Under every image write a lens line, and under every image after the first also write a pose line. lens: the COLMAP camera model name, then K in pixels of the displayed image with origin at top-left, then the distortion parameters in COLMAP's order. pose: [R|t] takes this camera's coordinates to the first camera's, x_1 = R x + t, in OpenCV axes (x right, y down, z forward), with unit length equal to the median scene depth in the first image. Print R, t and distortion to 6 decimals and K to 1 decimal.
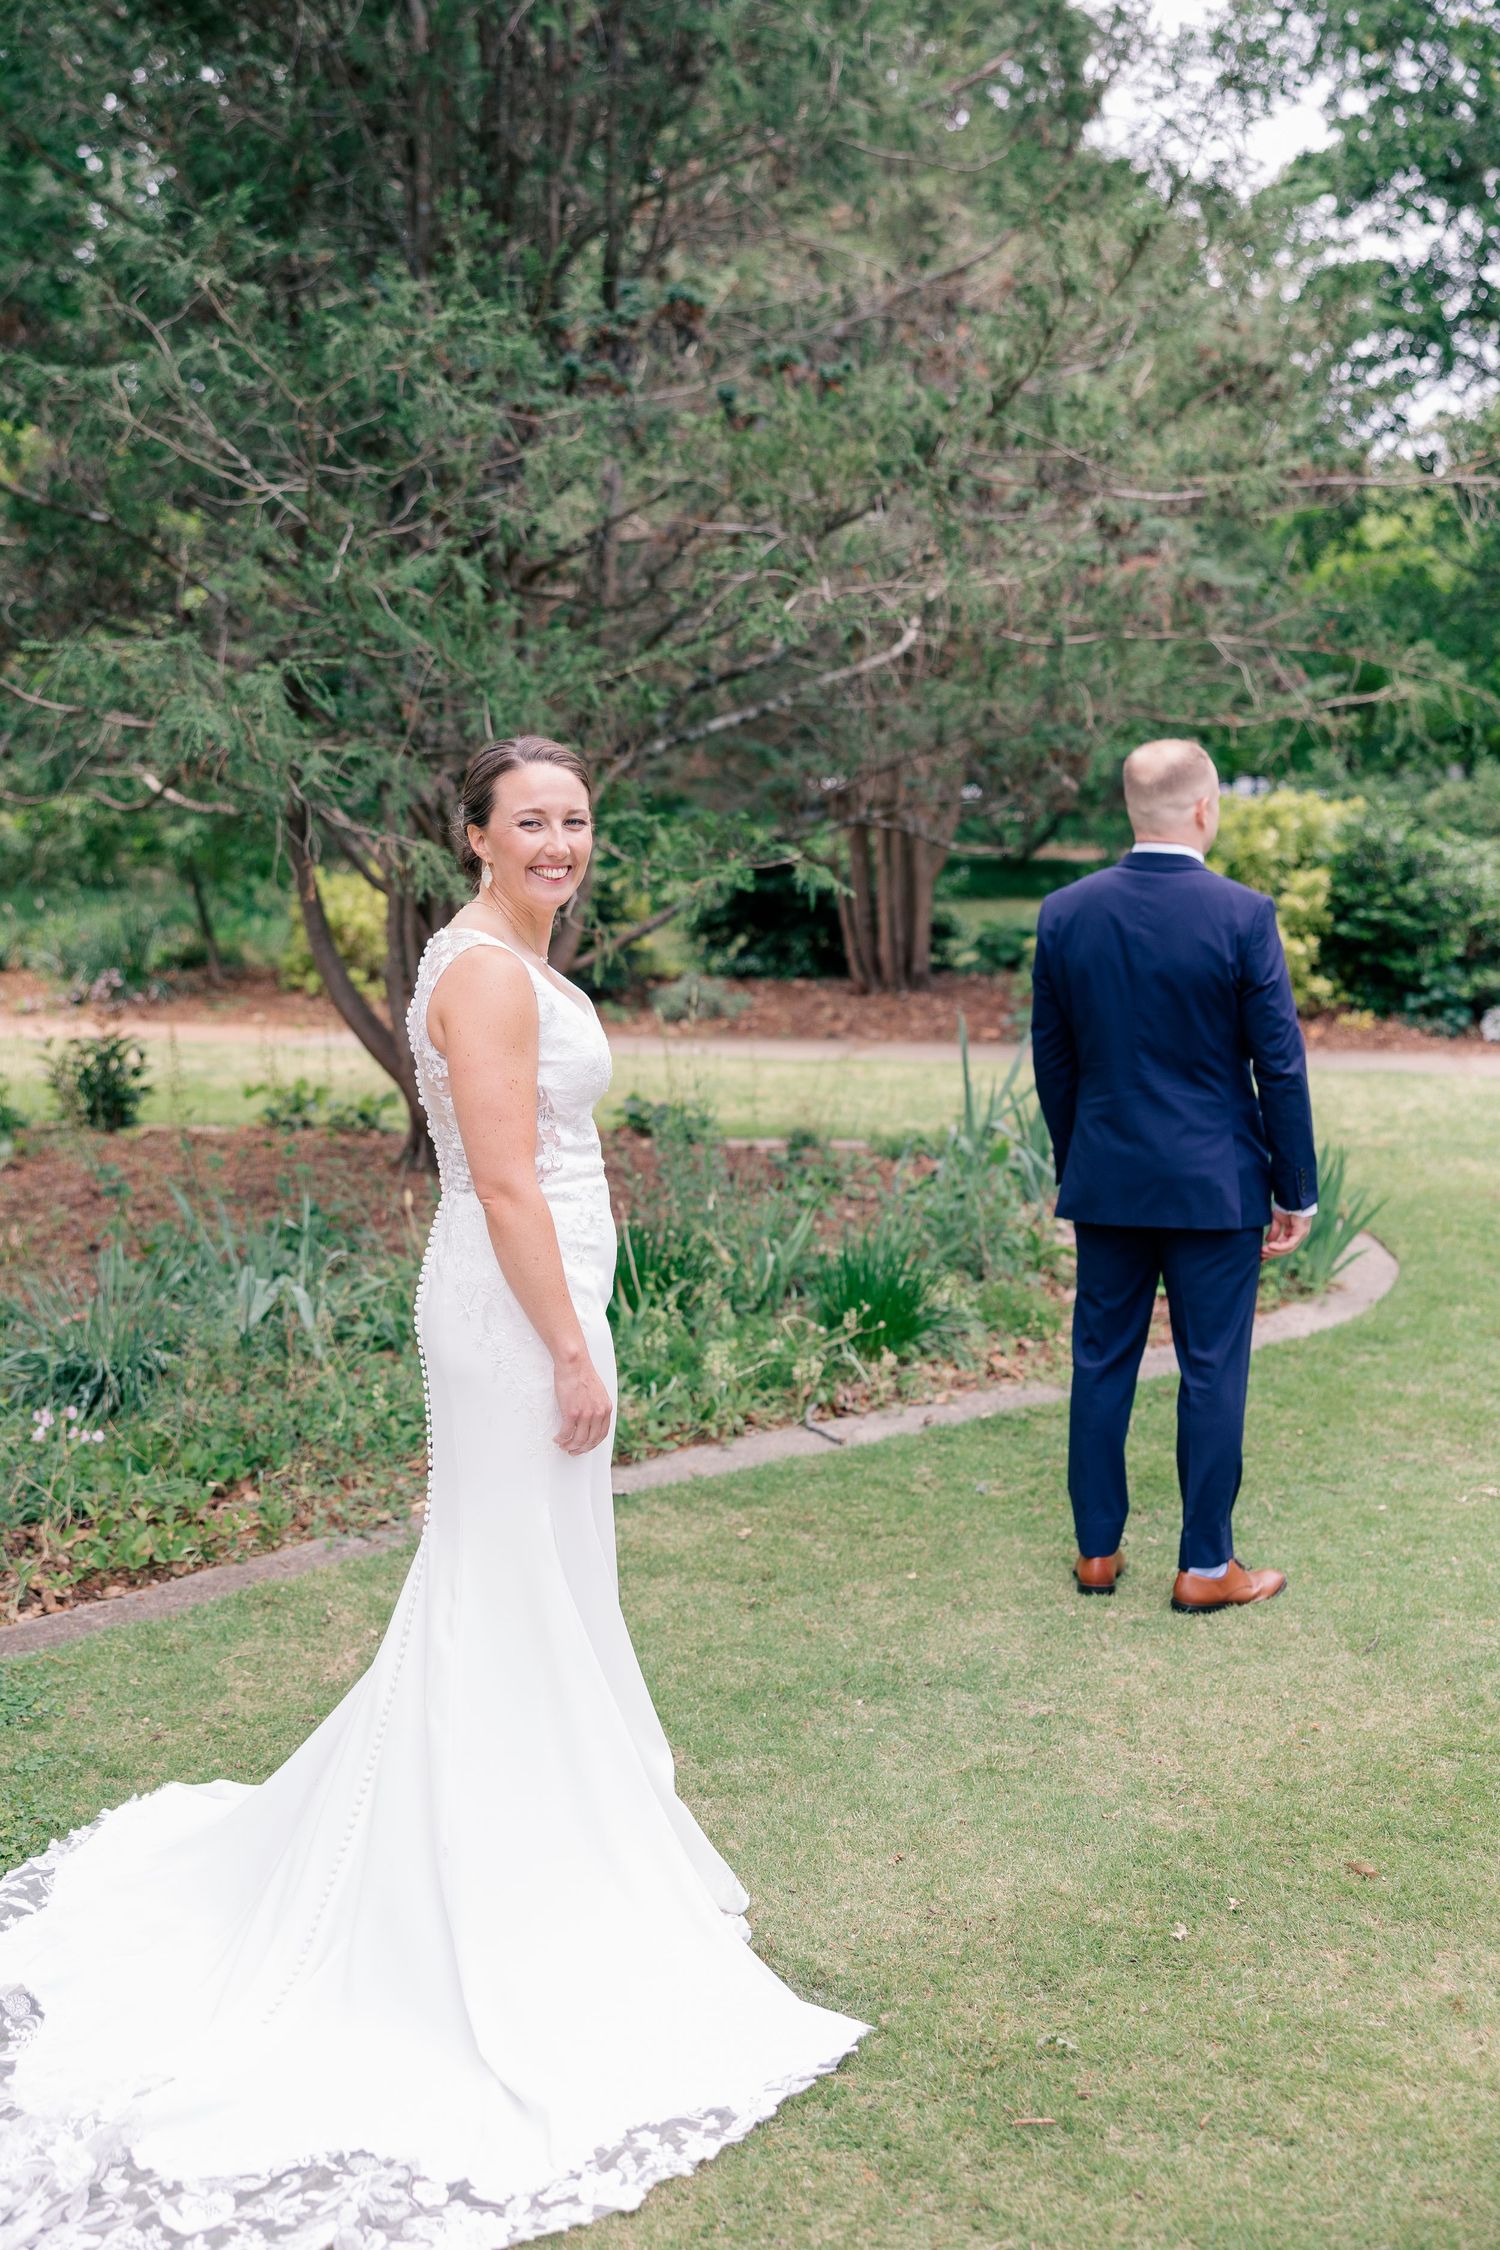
lens RADIAL K [[2480.3, 0, 750.0], [0, 2480.3, 1125.0], [0, 0, 1]] dist [-0.011185, -0.016016]
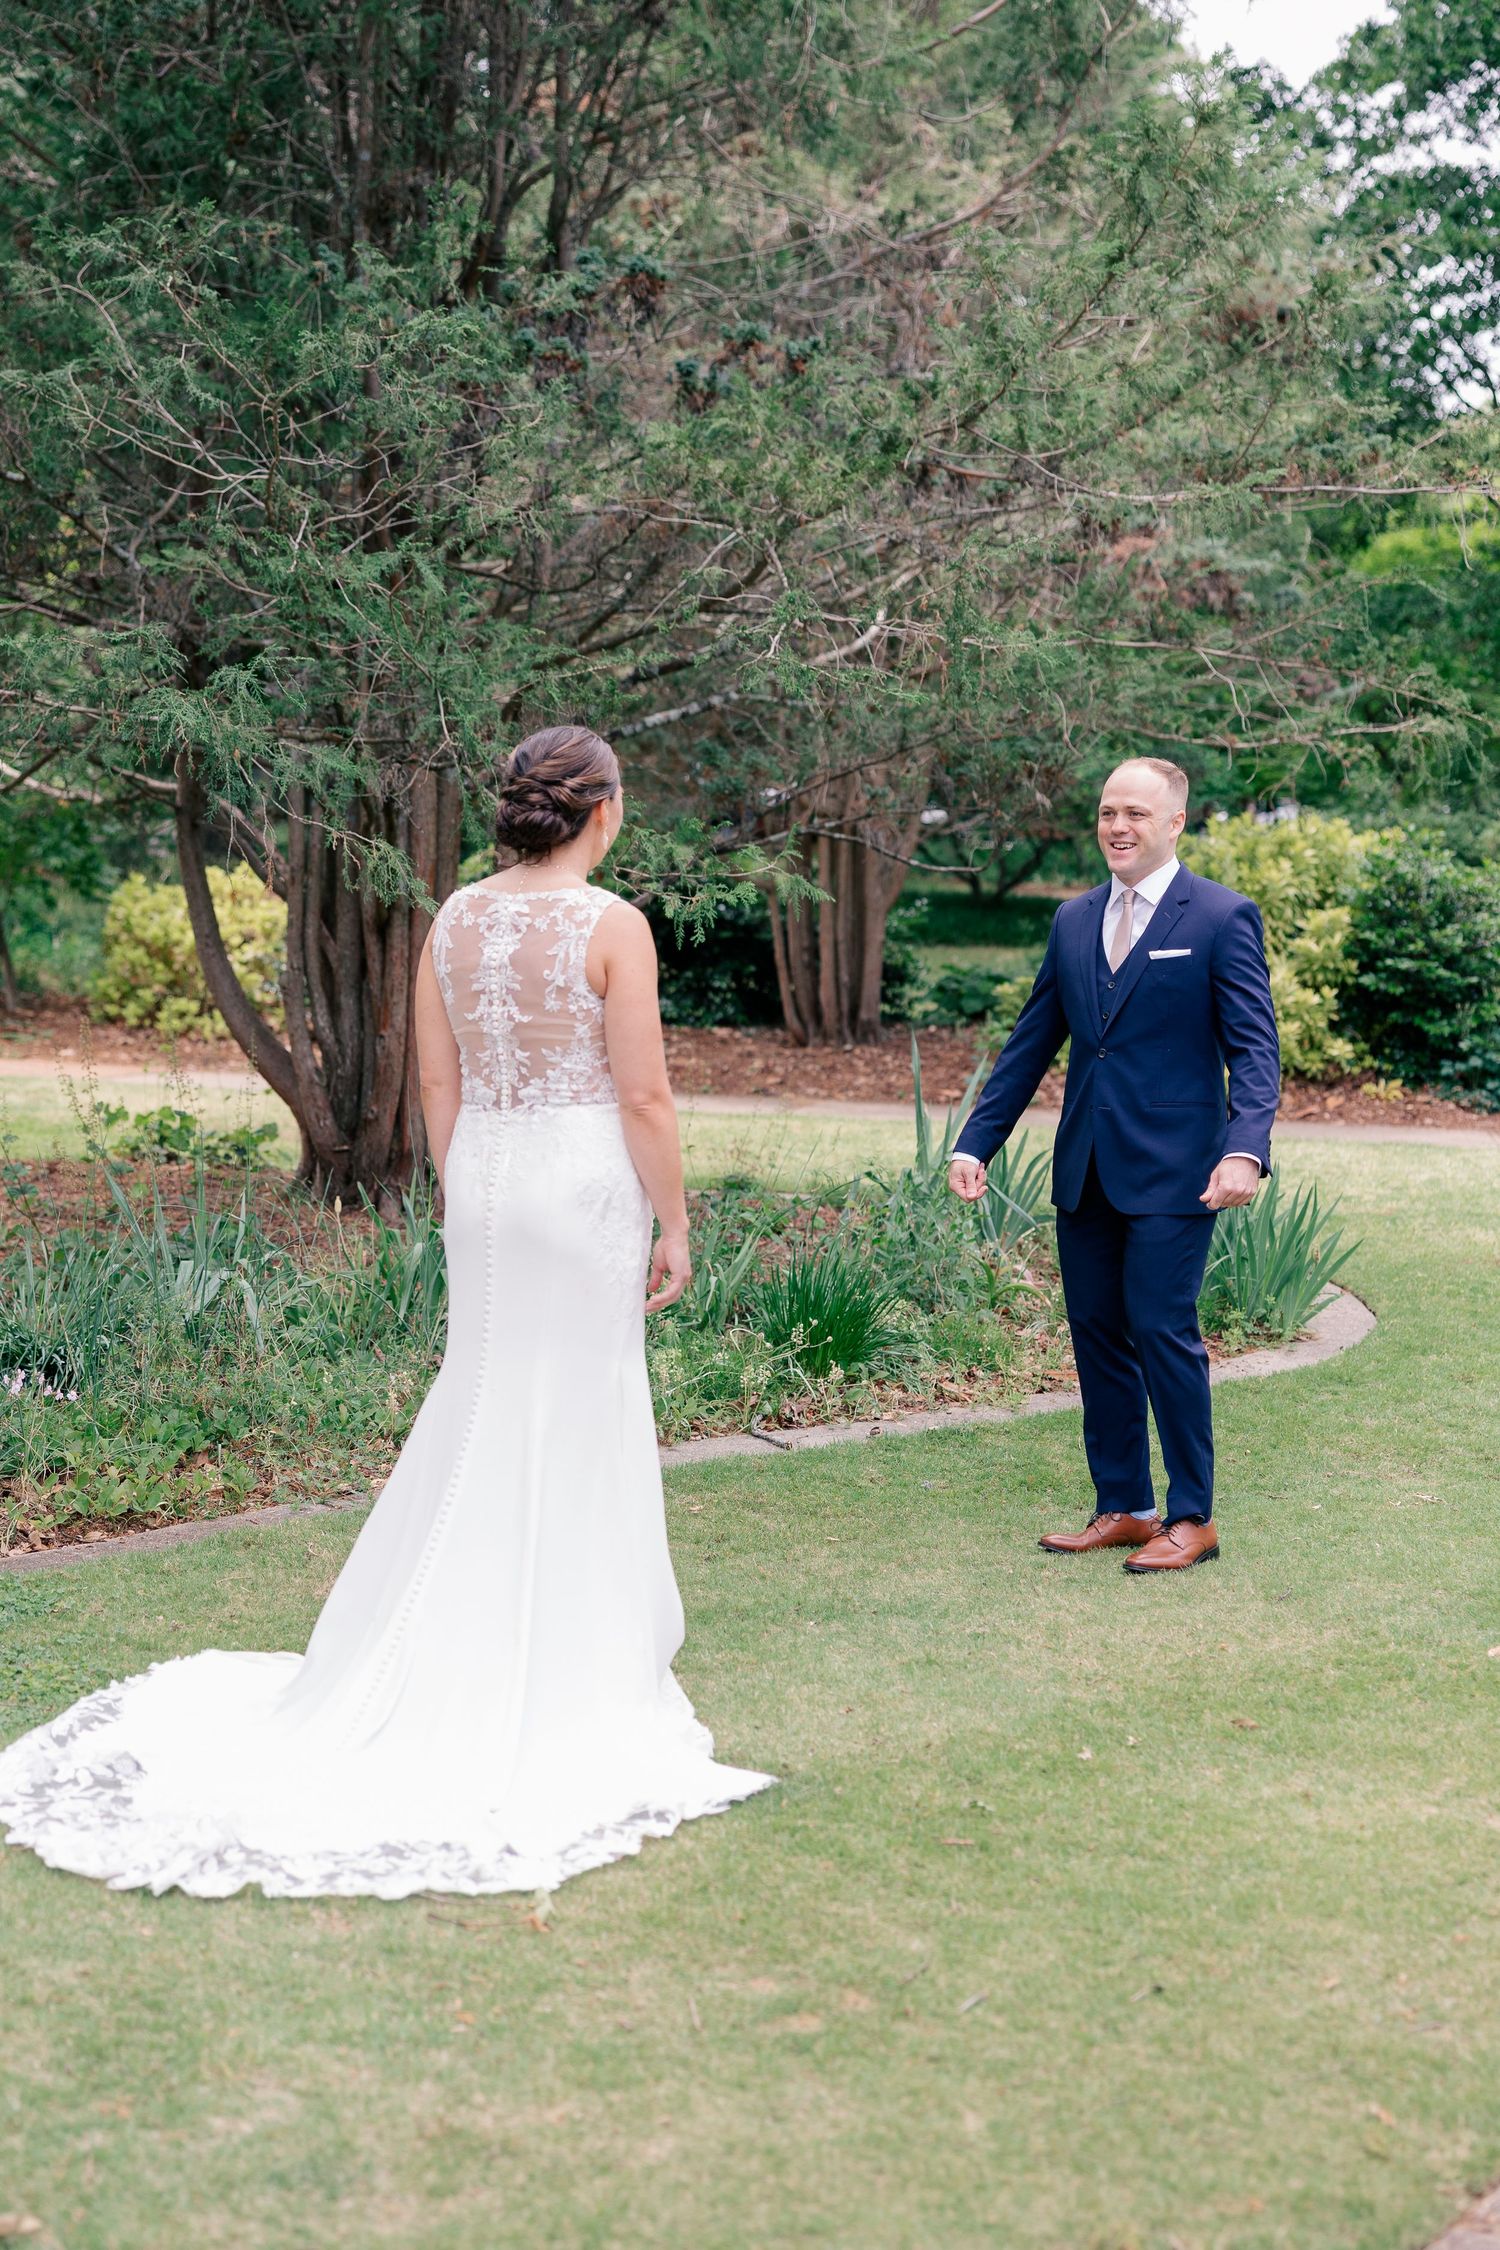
lens RADIAL K [[3296.8, 0, 758.8], [0, 3296.8, 1184.2], [0, 0, 1]] dist [0.001753, 0.127149]
pose [[0.998920, 0.026521, 0.038161, -0.022957], [-0.025803, 0.999483, -0.019196, 0.039420], [-0.038651, 0.018191, 0.999087, -0.263891]]
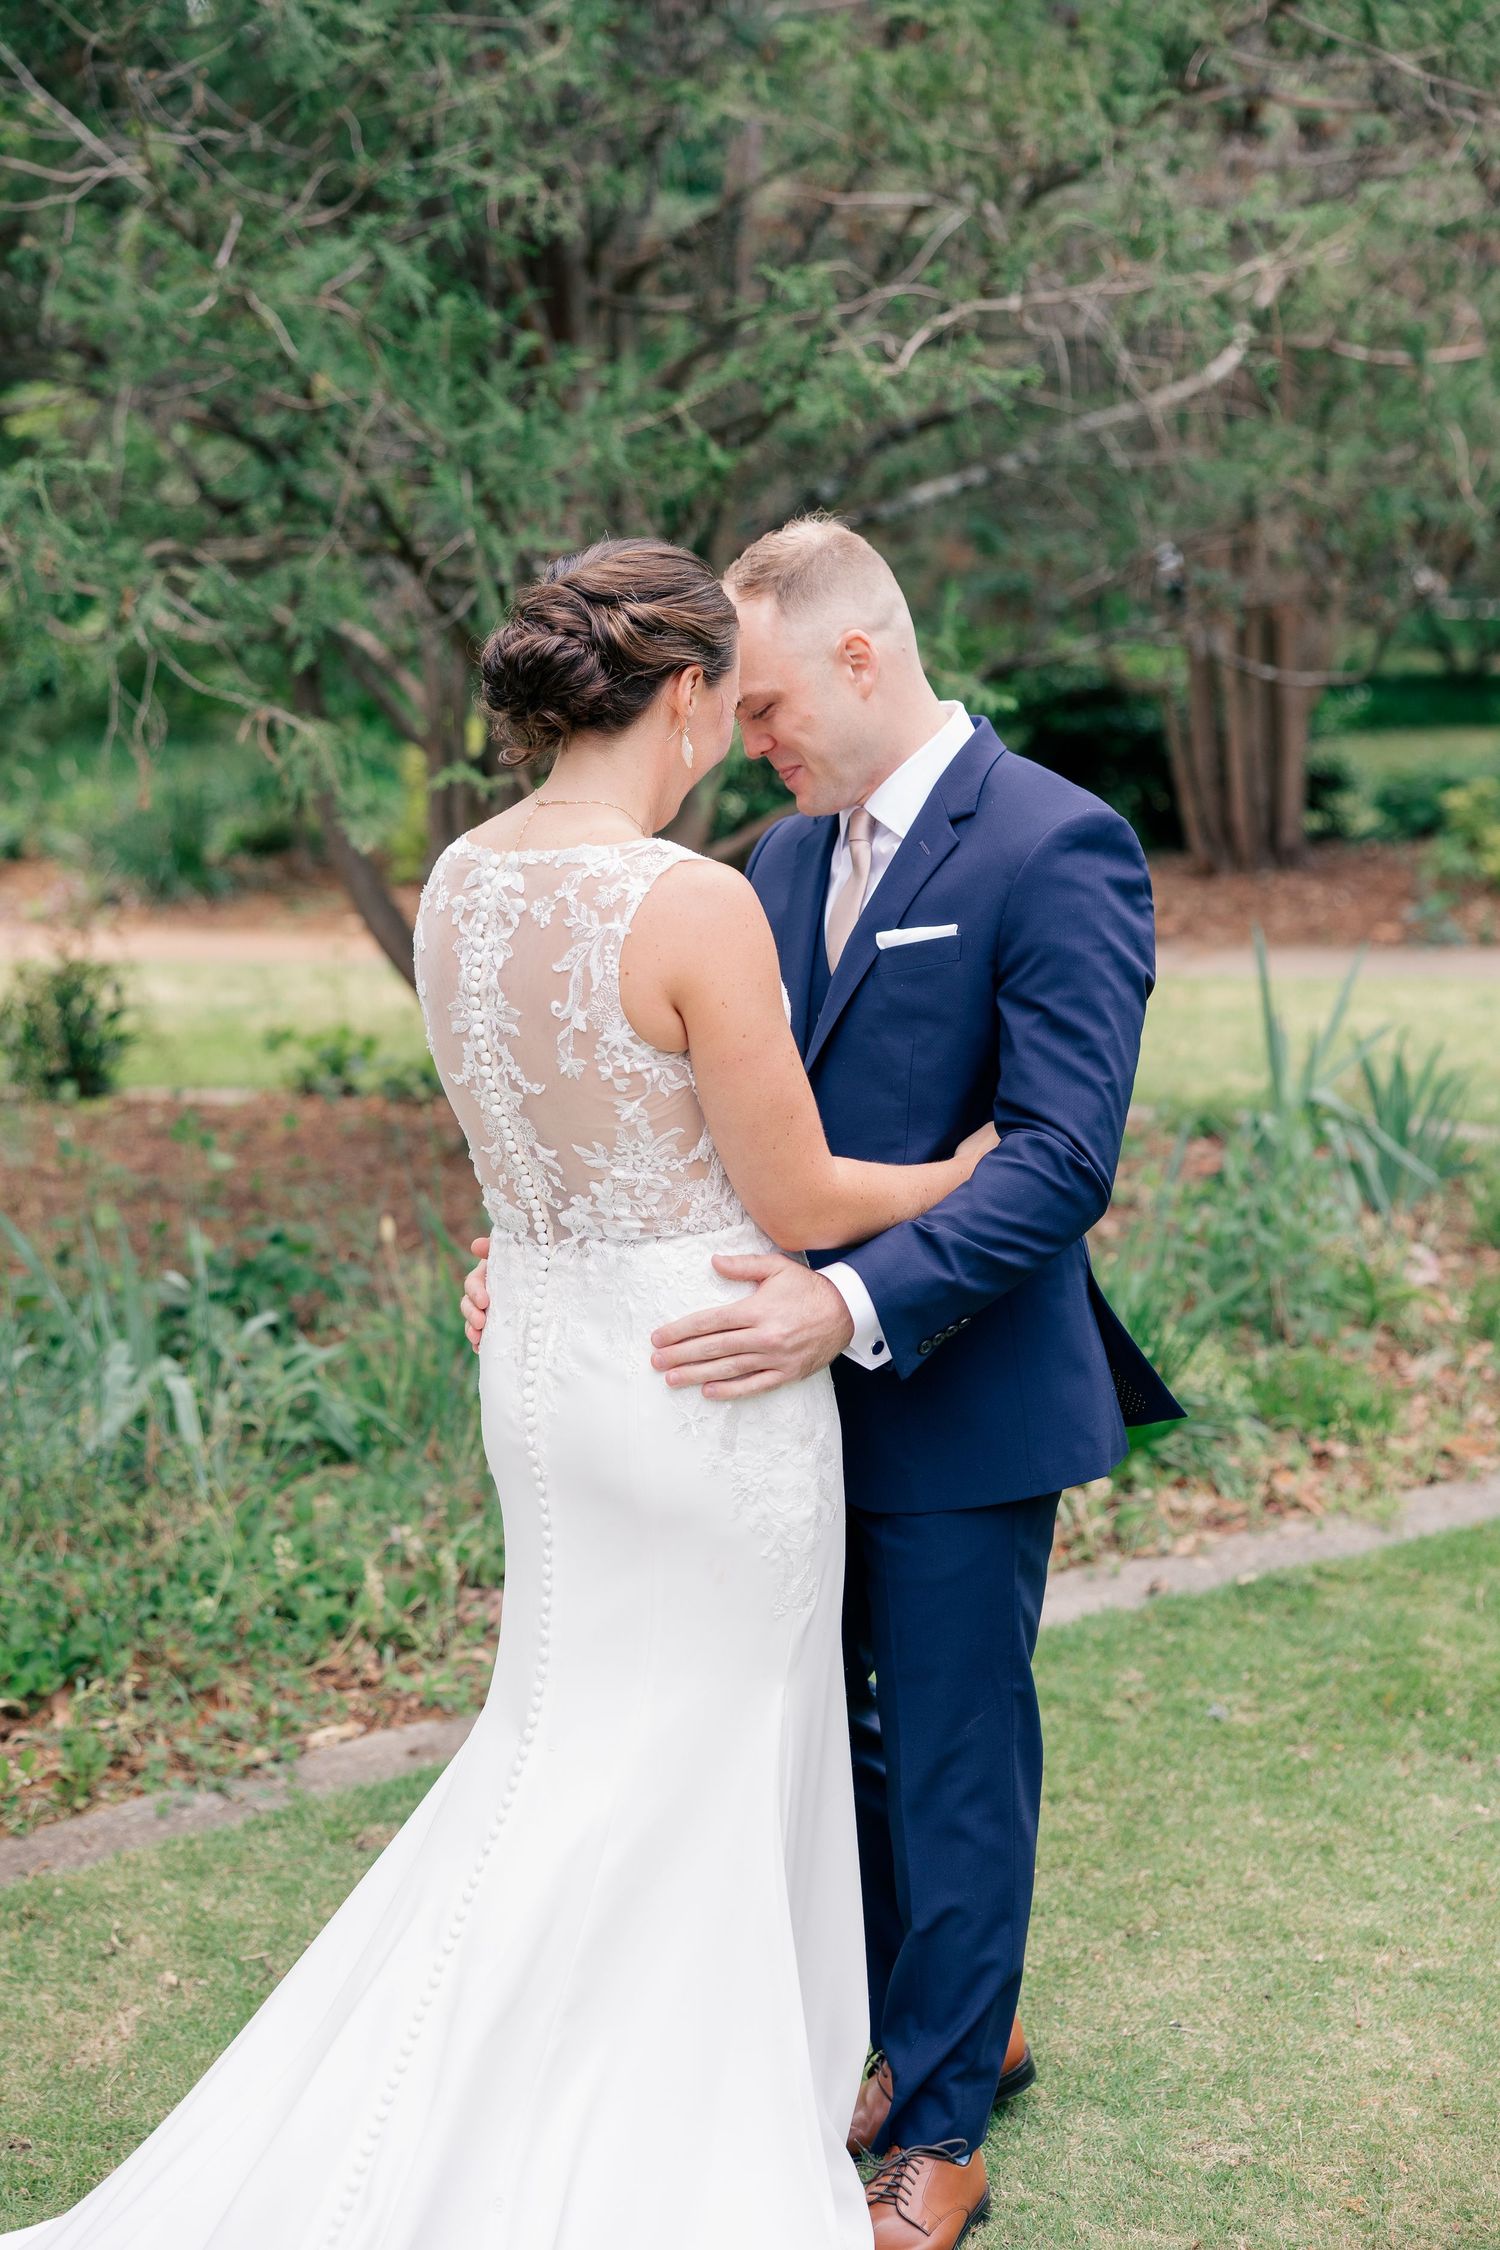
lens RADIAL K [[3364.3, 0, 750.0], [0, 3364.3, 1125.0], [0, 0, 1]] dist [0.002756, -0.065807]
pose [[0.993926, -0.007005, -0.109824, 0.053951], [0.009723, 0.999659, 0.024238, -0.017953], [0.109617, -0.025159, 0.993655, 0.111341]]
